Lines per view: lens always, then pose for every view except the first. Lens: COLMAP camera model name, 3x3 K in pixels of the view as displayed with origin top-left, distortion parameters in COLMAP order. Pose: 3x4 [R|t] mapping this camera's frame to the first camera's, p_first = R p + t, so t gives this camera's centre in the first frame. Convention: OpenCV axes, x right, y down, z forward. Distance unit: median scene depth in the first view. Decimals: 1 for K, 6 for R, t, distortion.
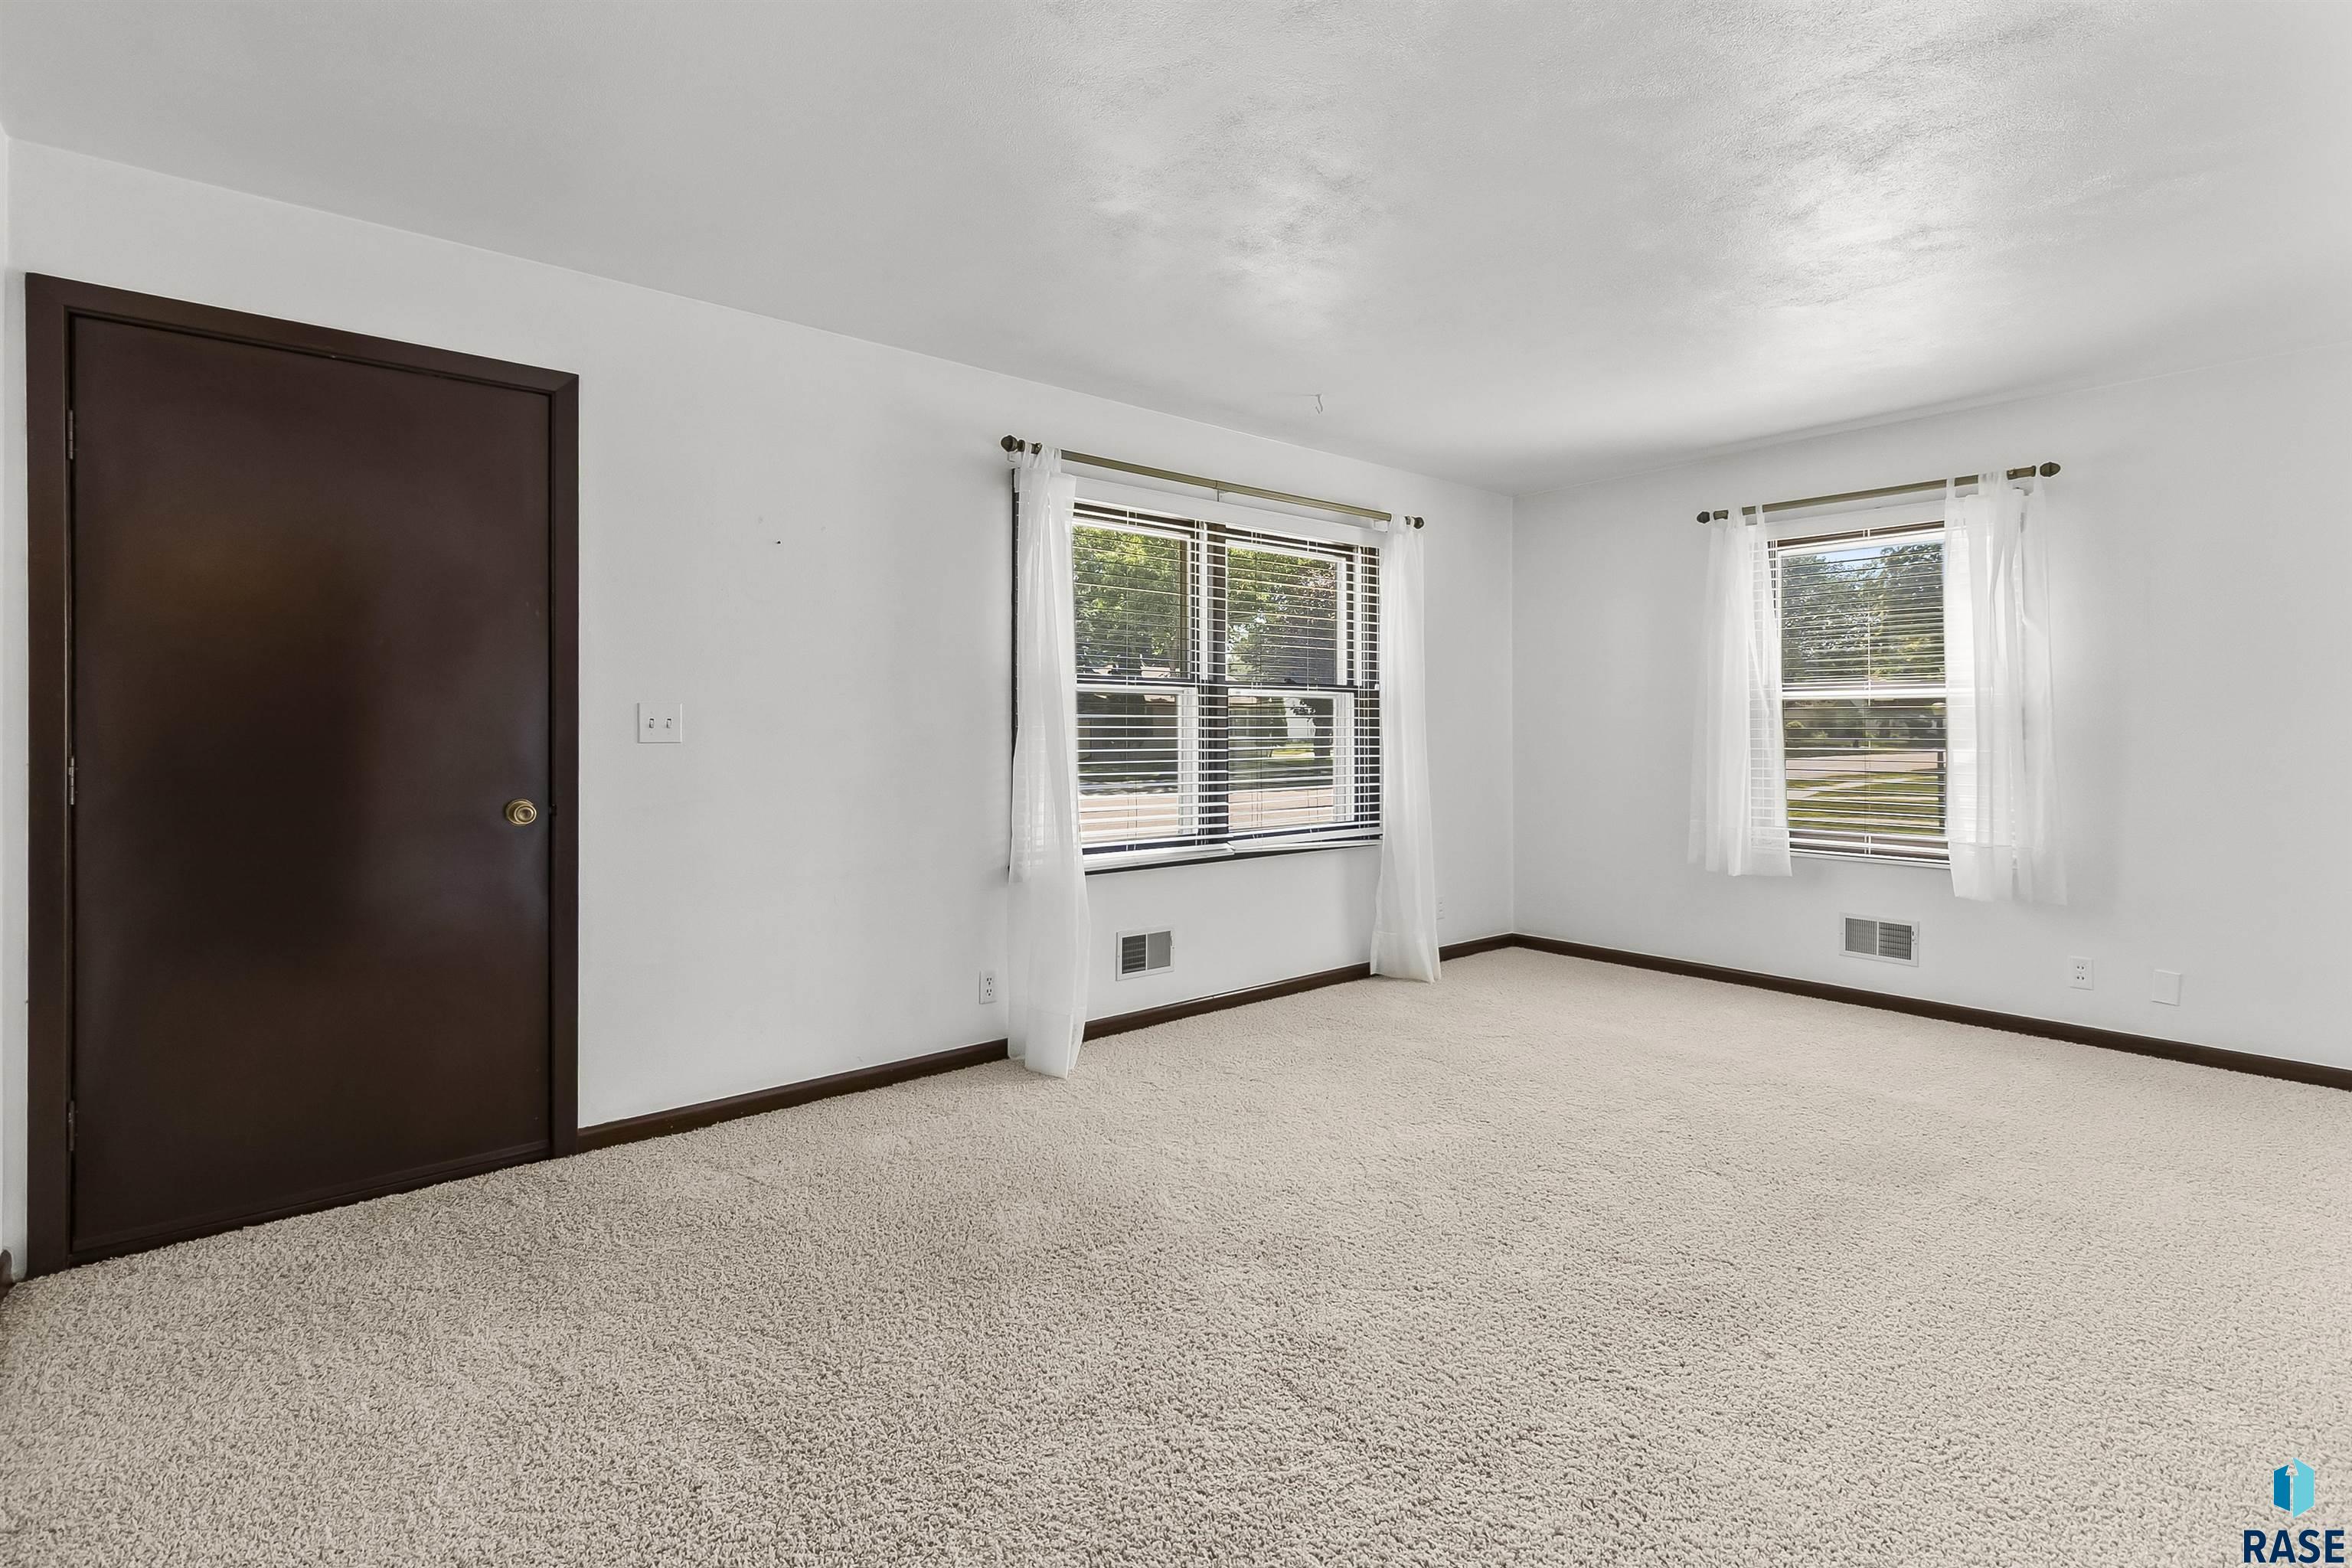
lens RADIAL K [[1088.2, 0, 1167.7], [0, 1088.2, 726.0], [0, 0, 1]] dist [-0.001573, -0.000145]
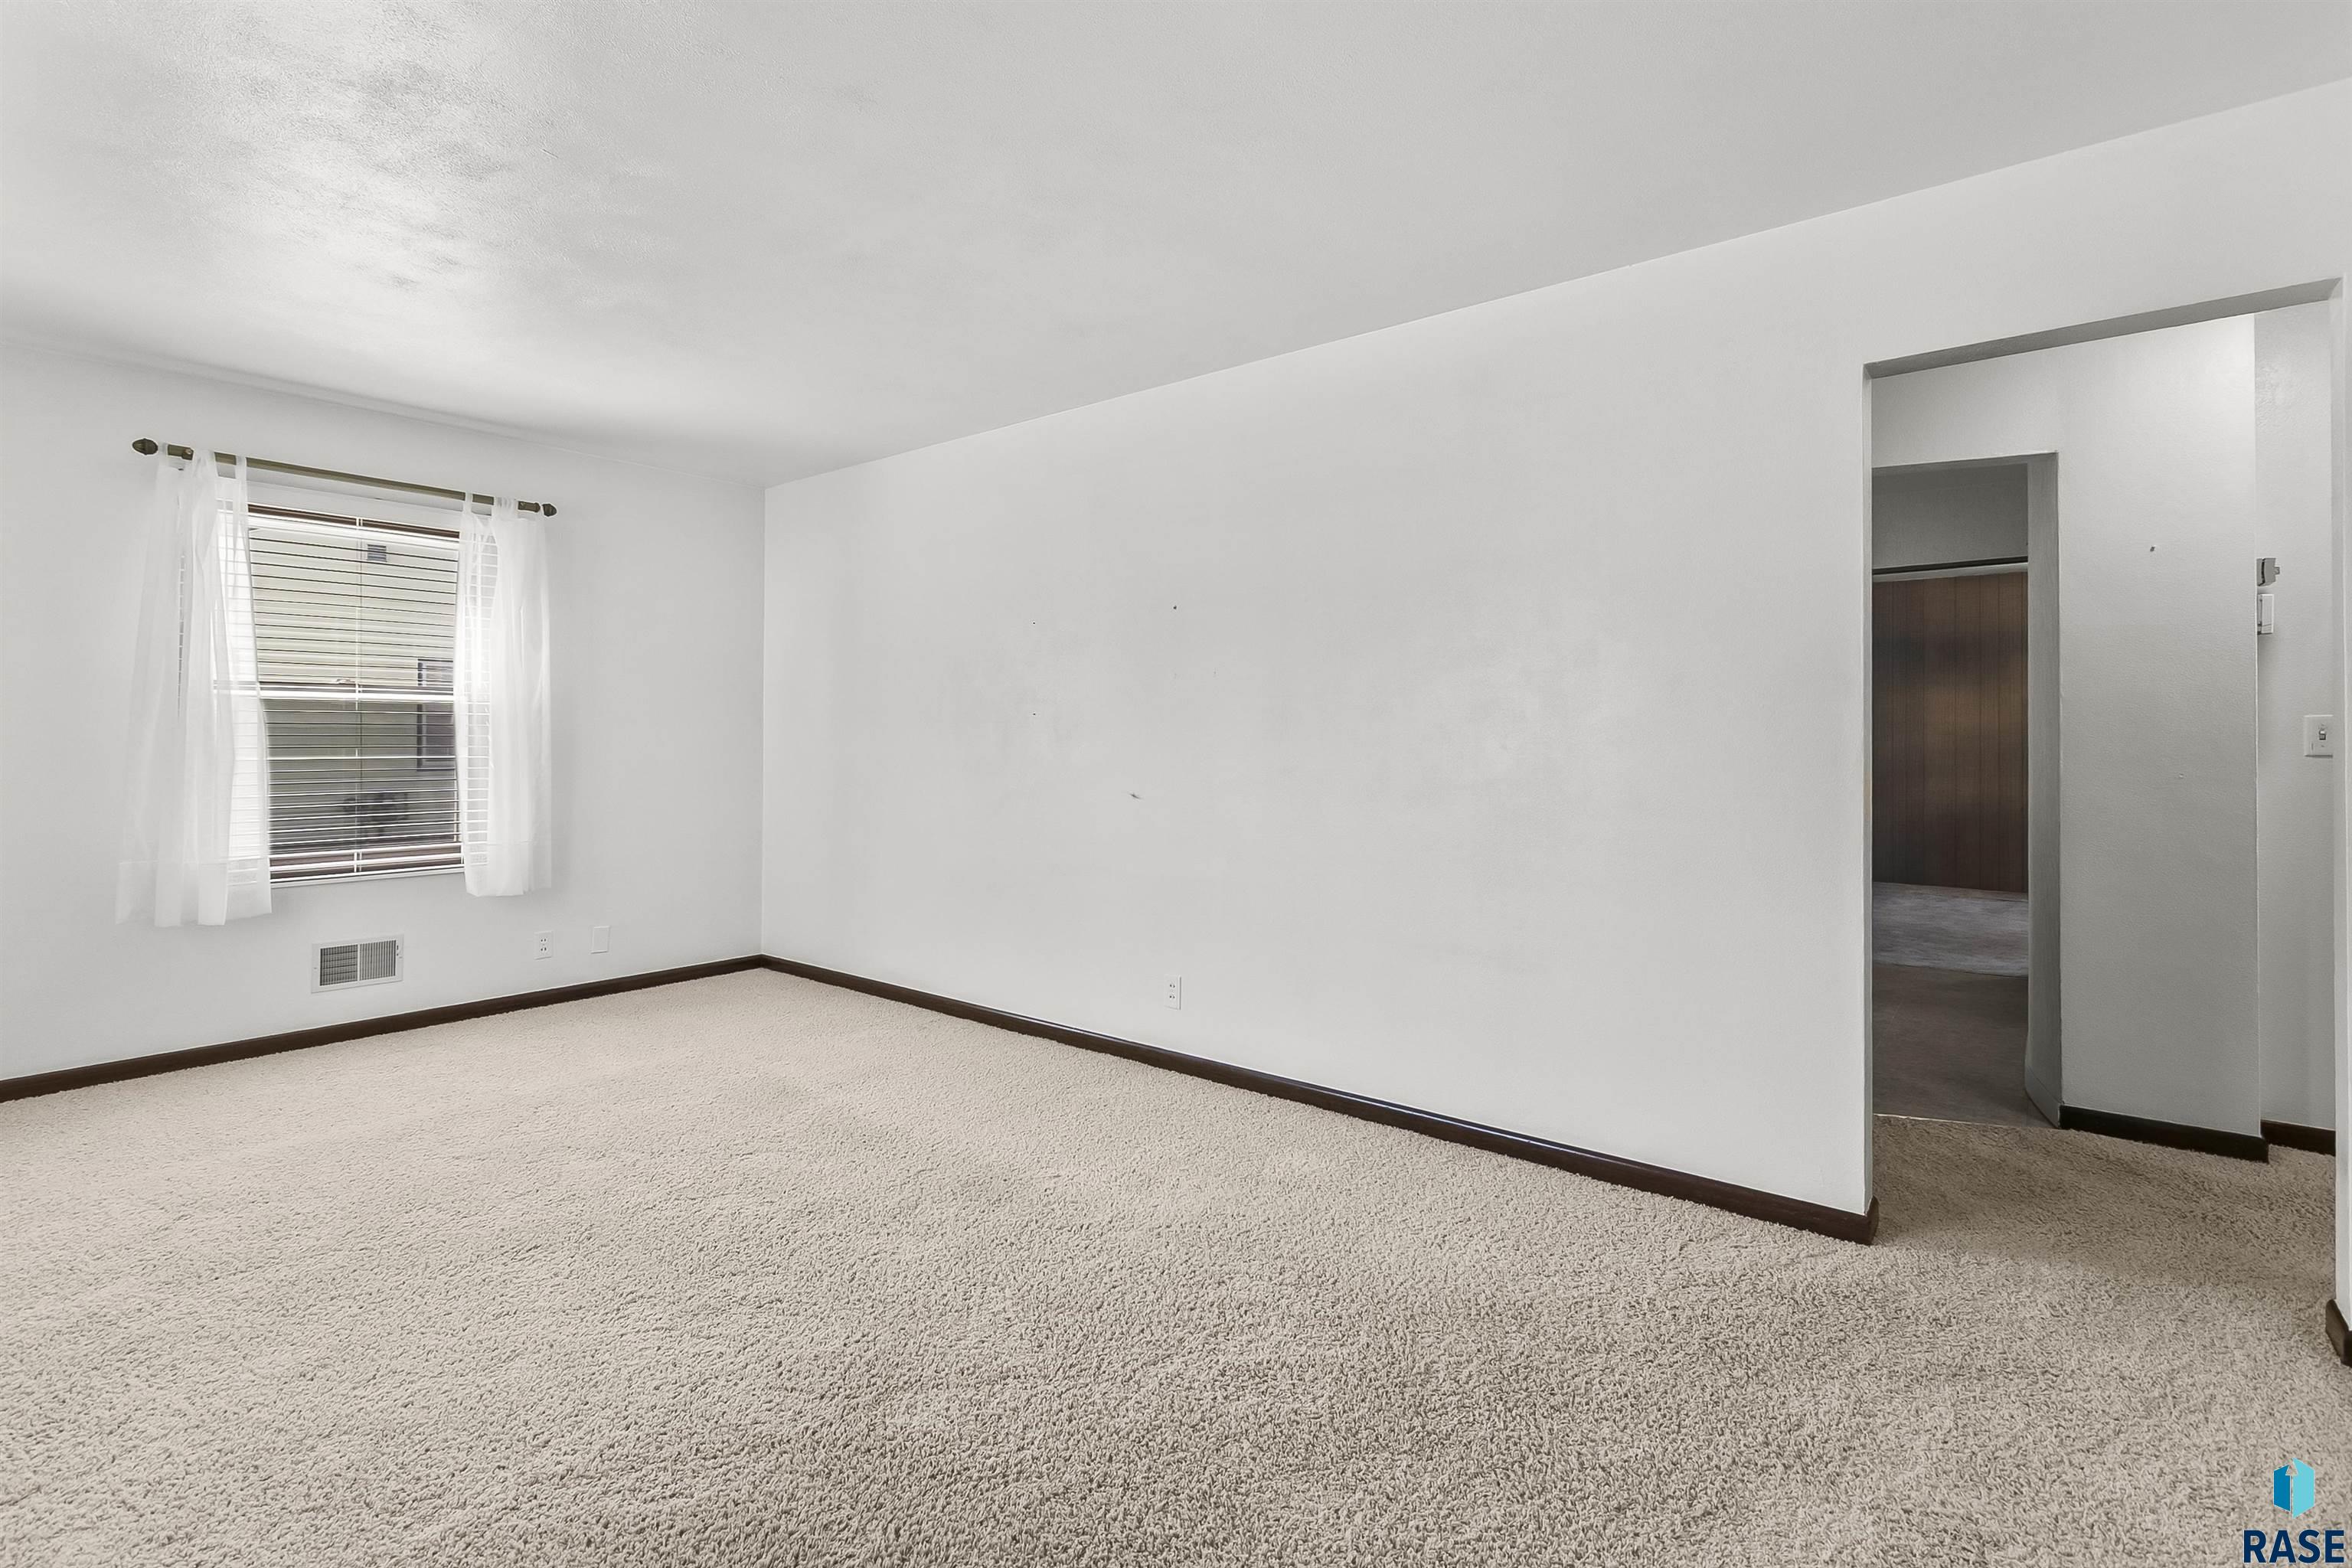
lens RADIAL K [[1088.2, 0, 1171.2], [0, 1088.2, 736.7], [0, 0, 1]] dist [-0.001573, -0.000145]
pose [[-0.193564, -0.000104, 0.981088, -0.390945], [-0.003120, 0.999995, -0.000510, 0.001787], [-0.981083, -0.003160, -0.193564, 0.506436]]
